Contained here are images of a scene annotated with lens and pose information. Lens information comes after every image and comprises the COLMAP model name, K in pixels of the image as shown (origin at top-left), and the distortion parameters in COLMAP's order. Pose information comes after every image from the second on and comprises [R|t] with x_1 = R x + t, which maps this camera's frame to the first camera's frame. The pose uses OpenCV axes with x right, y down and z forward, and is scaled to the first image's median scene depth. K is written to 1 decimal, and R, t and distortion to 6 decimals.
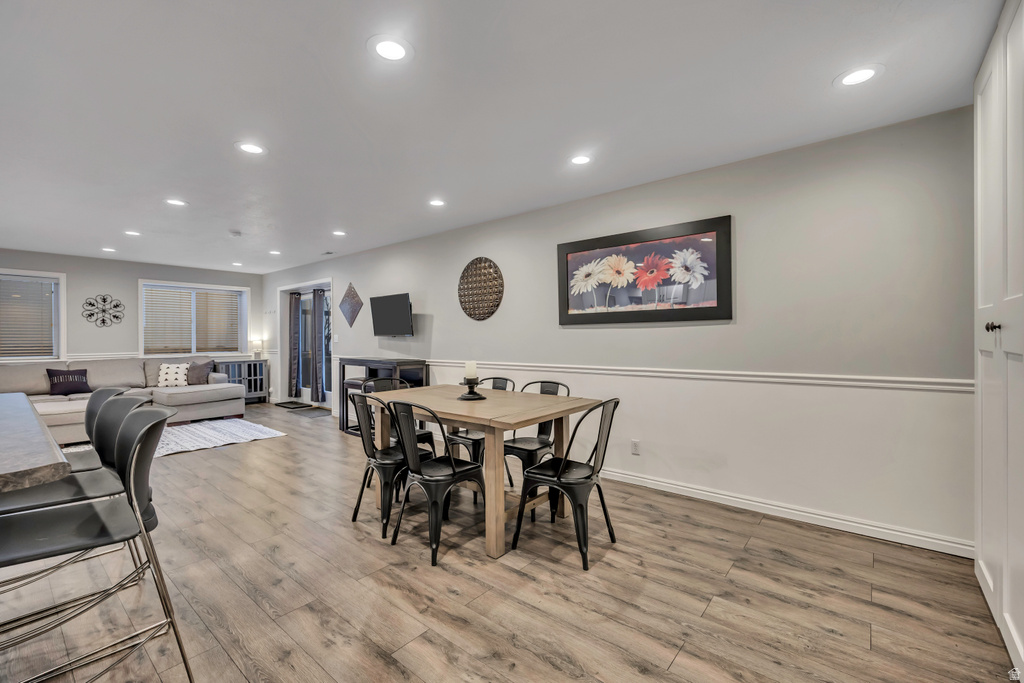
lens RADIAL K [[434.8, 0, 512.0], [0, 434.8, 341.5], [0, 0, 1]] dist [-0.006570, -0.000402]
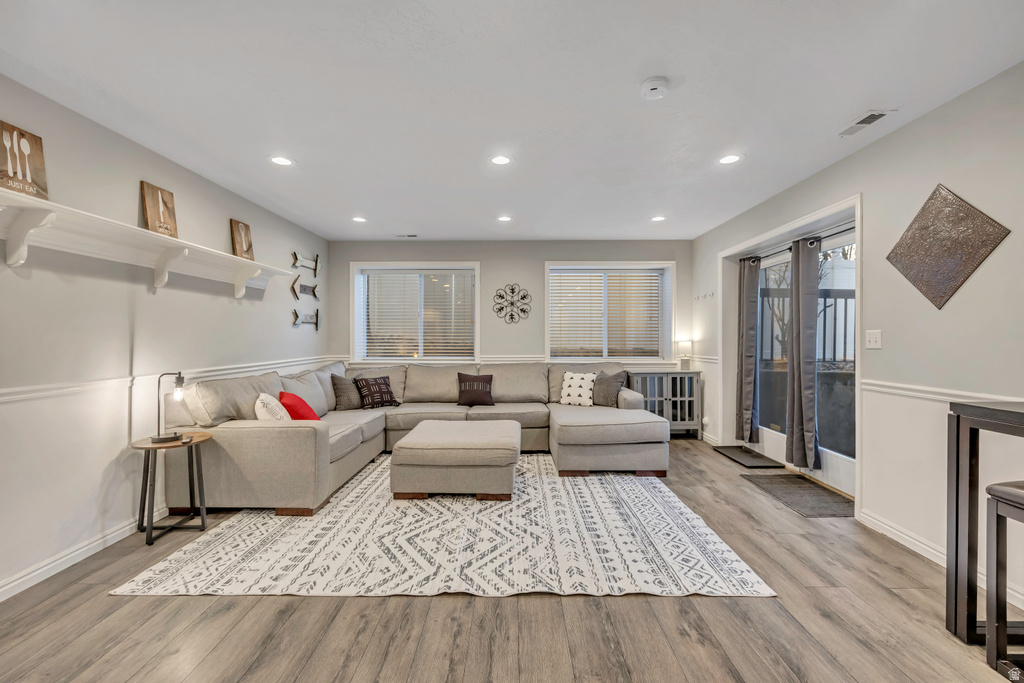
lens RADIAL K [[443.2, 0, 509.6], [0, 443.2, 332.5], [0, 0, 1]] dist [-0.001789, 0.000086]
pose [[0.631992, -0.005112, -0.774958, -0.272564], [-0.008678, 0.999869, -0.013673, -0.004279], [0.774926, 0.015367, 0.631865, 0.429443]]
